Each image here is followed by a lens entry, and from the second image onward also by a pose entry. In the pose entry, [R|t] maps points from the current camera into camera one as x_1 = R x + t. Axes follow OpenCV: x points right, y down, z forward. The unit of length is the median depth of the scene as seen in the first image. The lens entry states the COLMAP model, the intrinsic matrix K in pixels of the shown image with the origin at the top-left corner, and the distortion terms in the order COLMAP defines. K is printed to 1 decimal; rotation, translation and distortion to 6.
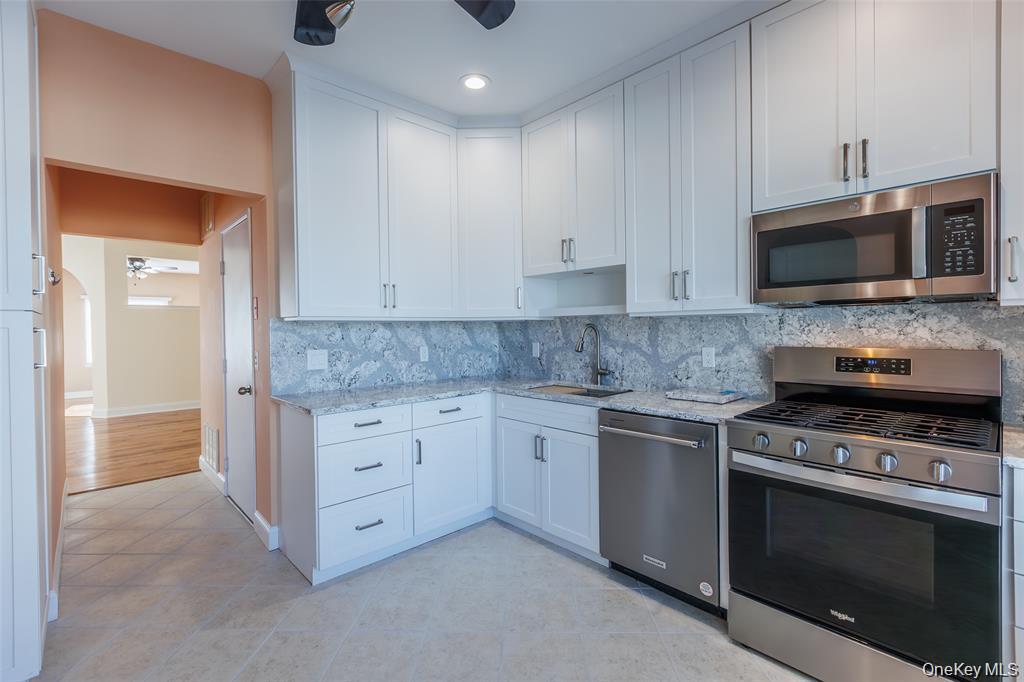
lens RADIAL K [[460.4, 0, 512.3], [0, 460.4, 335.9], [0, 0, 1]] dist [-0.000815, -0.000171]
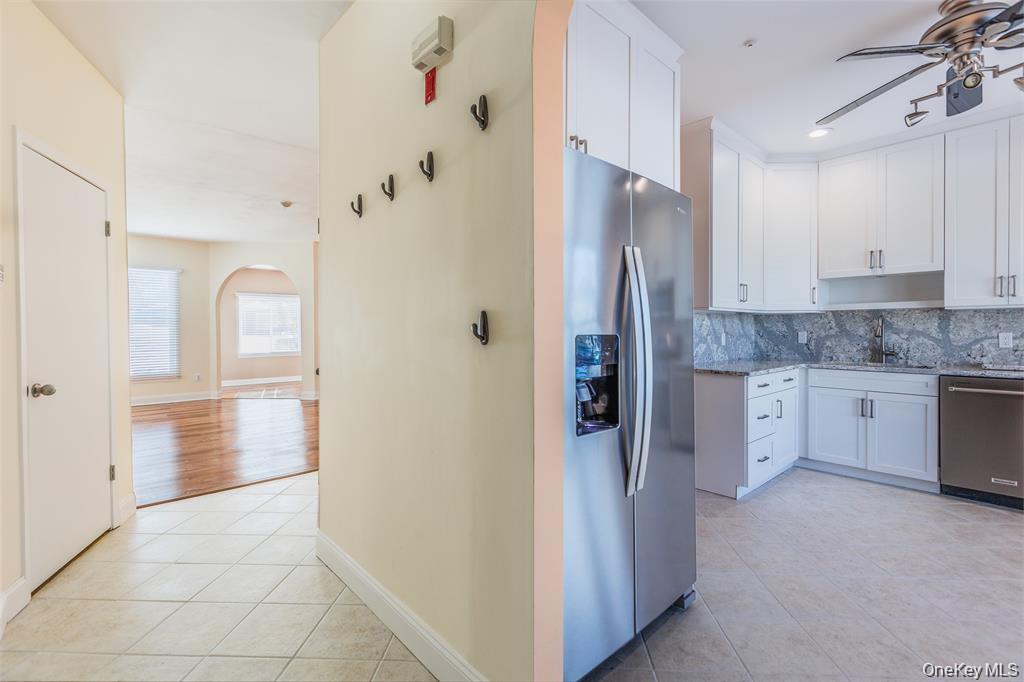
lens RADIAL K [[460.4, 0, 512.4], [0, 460.4, 338.3], [0, 0, 1]] dist [-0.000815, -0.000171]
pose [[0.999635, 0.008542, -0.025646, -0.835983], [-0.008467, 0.999960, 0.003043, 0.042266], [0.025671, -0.002825, 0.999666, -0.319154]]
